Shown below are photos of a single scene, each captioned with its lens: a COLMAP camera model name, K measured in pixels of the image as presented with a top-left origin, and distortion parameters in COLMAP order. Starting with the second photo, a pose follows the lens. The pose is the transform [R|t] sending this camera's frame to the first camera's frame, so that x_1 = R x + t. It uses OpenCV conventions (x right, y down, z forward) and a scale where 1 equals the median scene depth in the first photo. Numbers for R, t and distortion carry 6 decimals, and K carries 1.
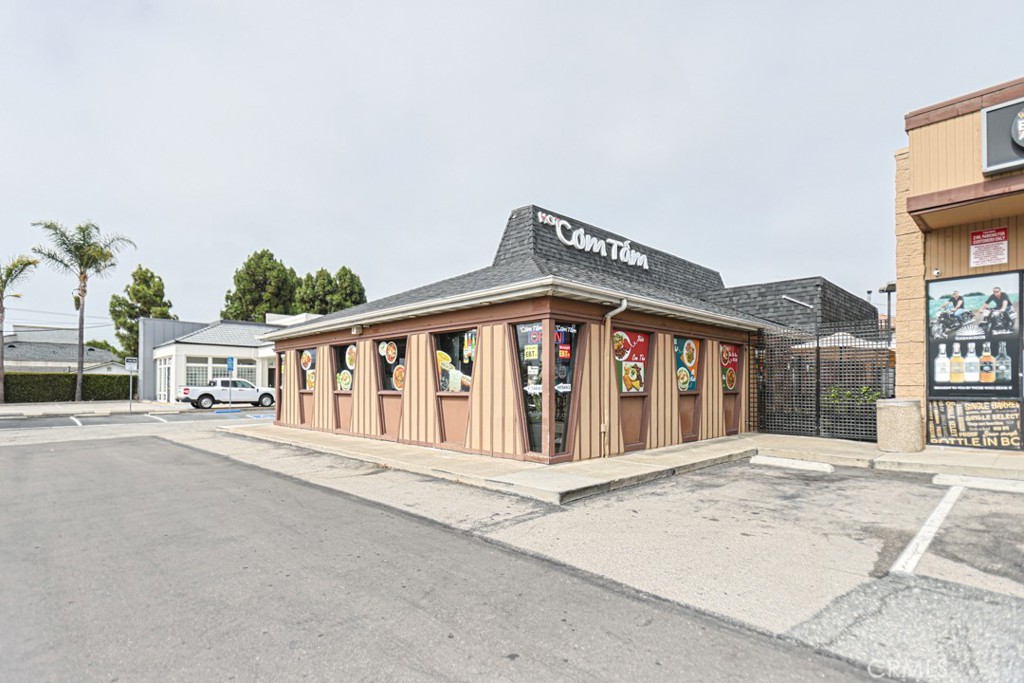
lens RADIAL K [[513.6, 0, 512.4], [0, 513.6, 386.4], [0, 0, 1]] dist [-0.000384, -0.000007]
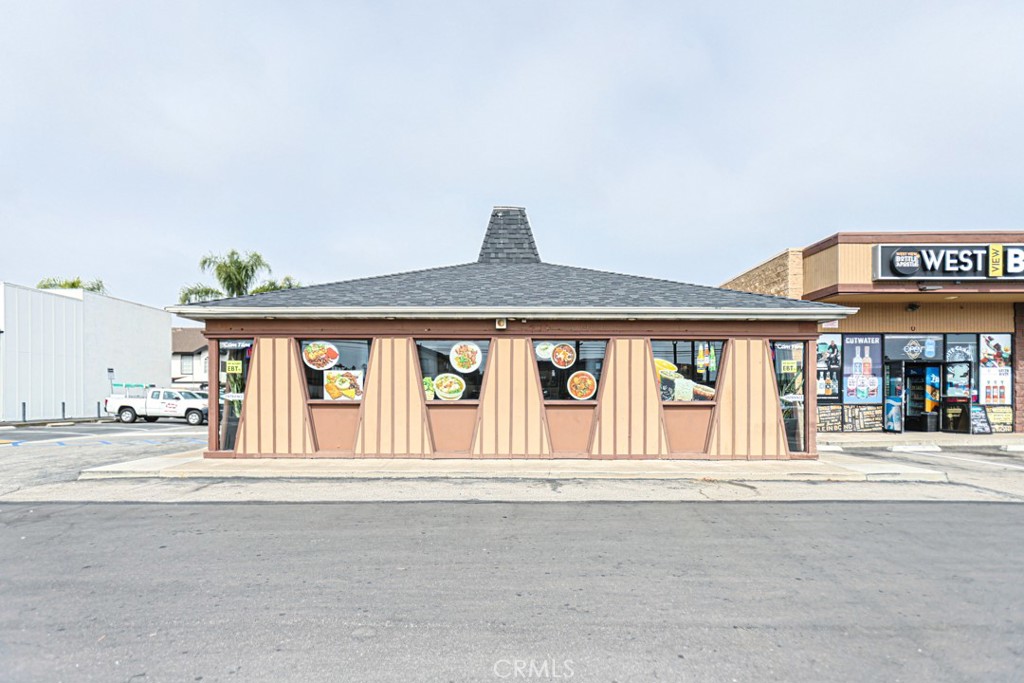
lens RADIAL K [[504.2, 0, 511.4], [0, 504.2, 400.1], [0, 0, 1]] dist [-0.001105, -0.000167]
pose [[0.707088, -0.001498, 0.707124, -1.056552], [-0.005000, 0.999962, 0.007119, 0.003699], [-0.707108, -0.008569, 0.707053, 0.547447]]
